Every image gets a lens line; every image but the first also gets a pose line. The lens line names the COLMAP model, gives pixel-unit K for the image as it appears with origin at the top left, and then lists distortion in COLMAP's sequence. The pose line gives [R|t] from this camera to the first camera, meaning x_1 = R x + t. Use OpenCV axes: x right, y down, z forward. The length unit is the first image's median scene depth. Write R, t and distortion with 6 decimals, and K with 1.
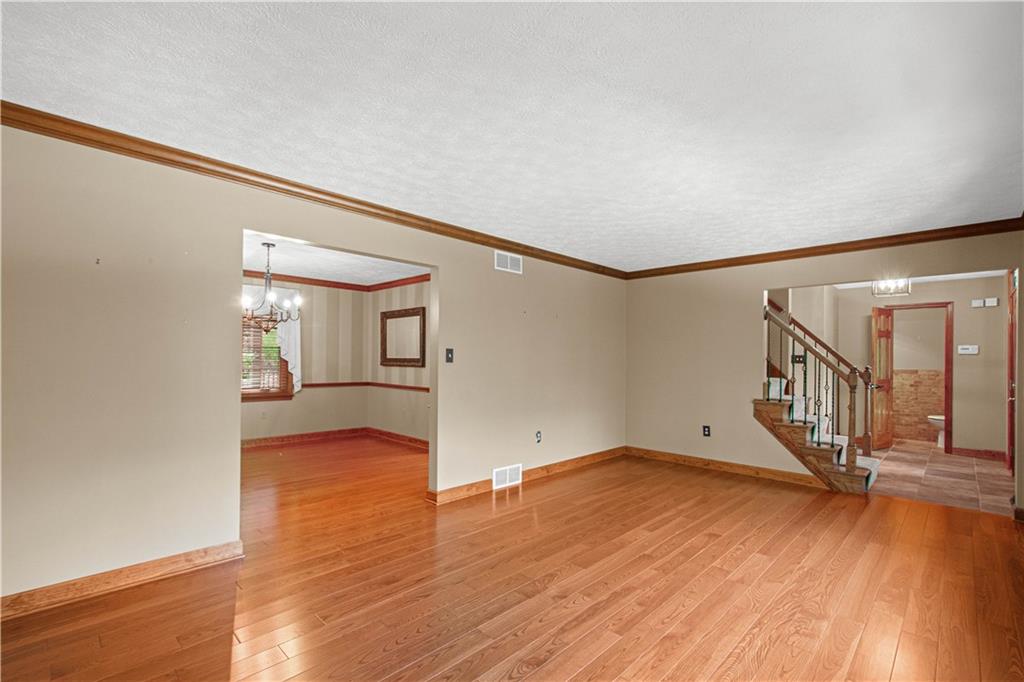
lens RADIAL K [[452.5, 0, 500.2], [0, 452.5, 356.3], [0, 0, 1]] dist [0.012891, -0.003990]
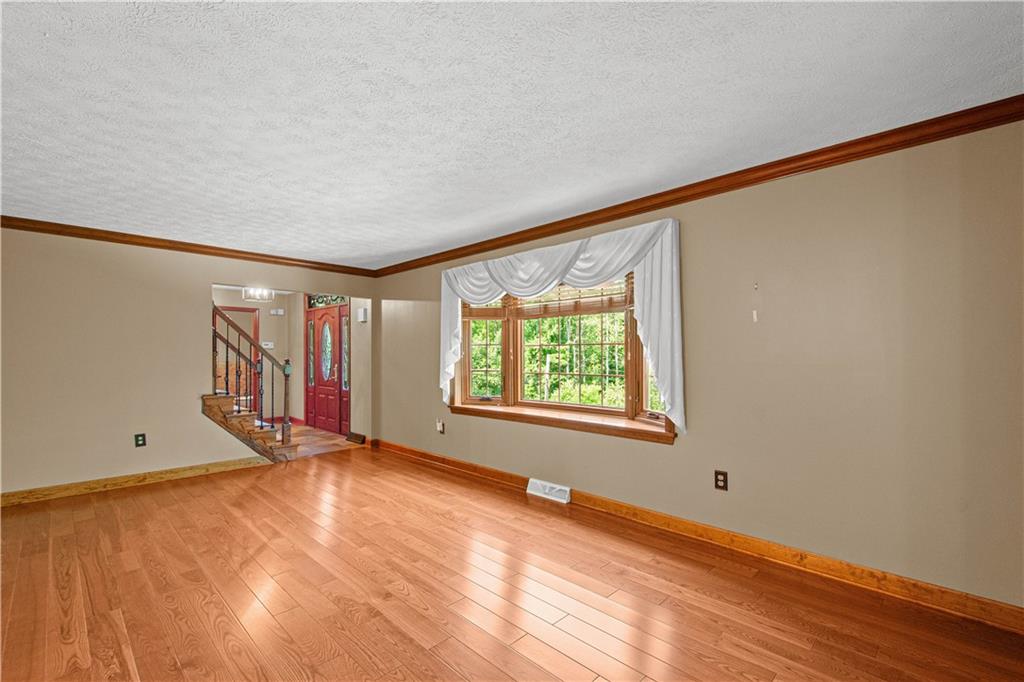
lens RADIAL K [[452.5, 0, 509.1], [0, 452.5, 351.7], [0, 0, 1]] dist [0.012891, -0.003990]
pose [[-0.002209, -0.002314, 0.999995, -0.437273], [-0.005555, 0.999982, 0.002302, -0.003115], [-0.999982, -0.005550, -0.002221, 0.378568]]
